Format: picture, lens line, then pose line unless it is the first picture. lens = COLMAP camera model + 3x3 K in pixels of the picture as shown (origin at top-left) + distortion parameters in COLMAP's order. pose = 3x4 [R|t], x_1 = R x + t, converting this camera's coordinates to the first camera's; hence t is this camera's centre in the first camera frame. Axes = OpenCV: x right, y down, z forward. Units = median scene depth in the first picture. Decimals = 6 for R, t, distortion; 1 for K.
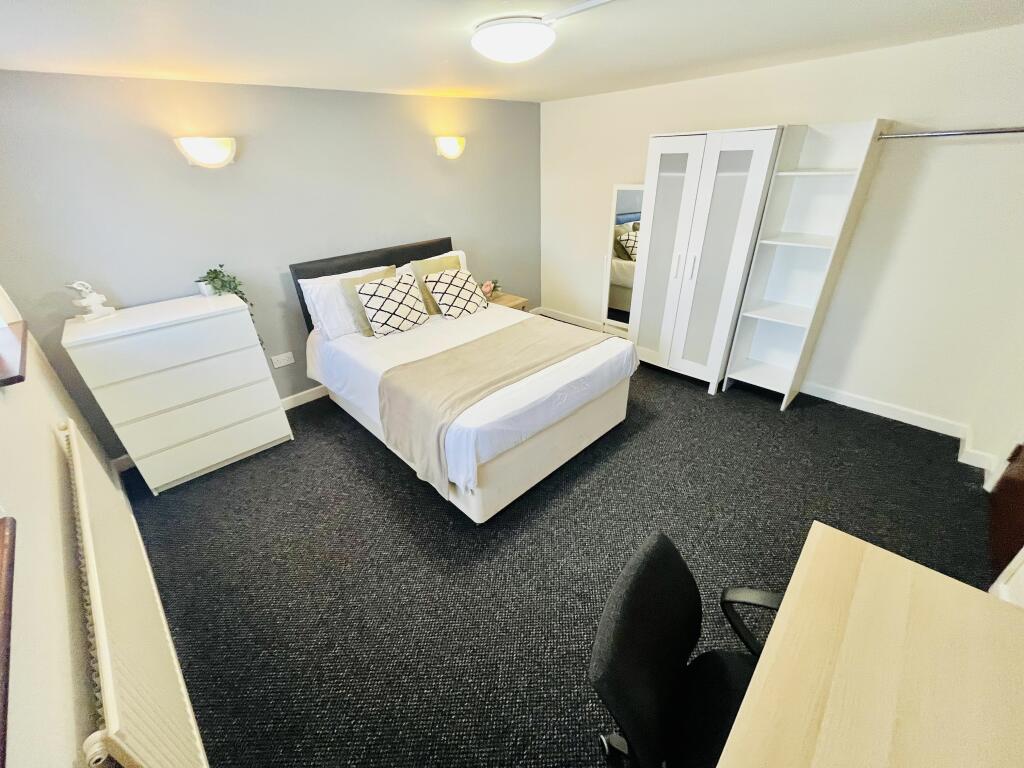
lens RADIAL K [[415.9, 0, 512.0], [0, 415.9, 384.0], [0, 0, 1]] dist [-0.002634, -0.000377]
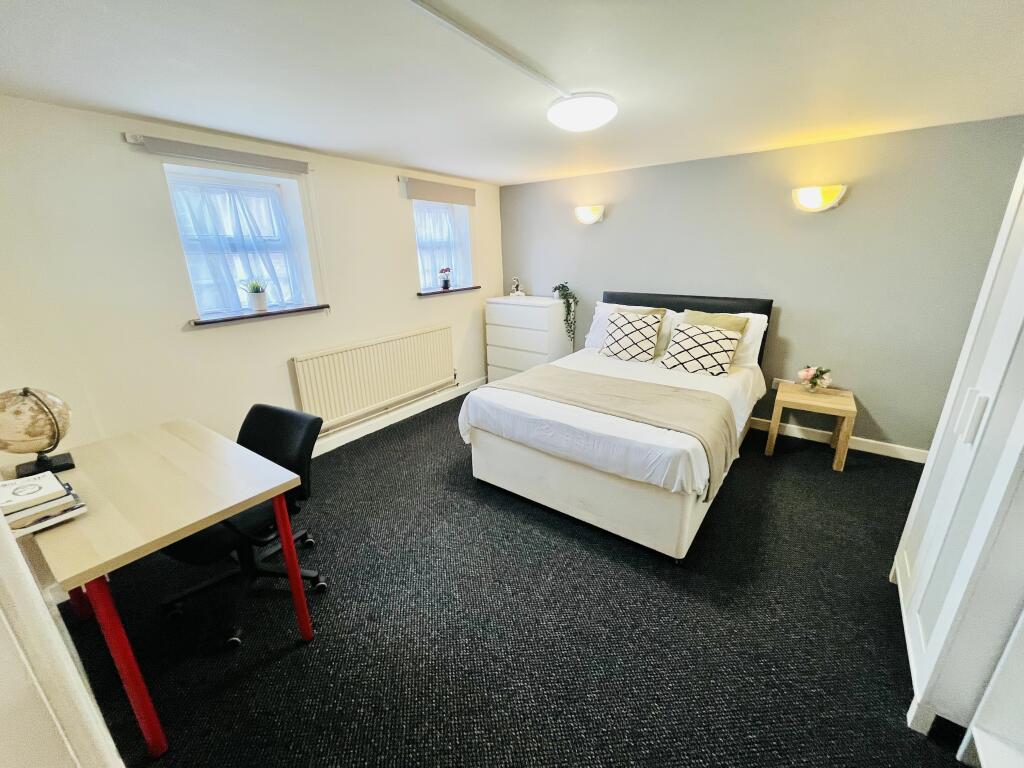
lens RADIAL K [[415.9, 0, 512.0], [0, 415.9, 384.0], [0, 0, 1]] dist [-0.002634, -0.000377]
pose [[0.159629, 0.332125, -0.929630, 0.770979], [-0.466671, 0.855225, 0.225409, -0.189242], [0.869906, 0.397849, 0.291511, 0.449637]]
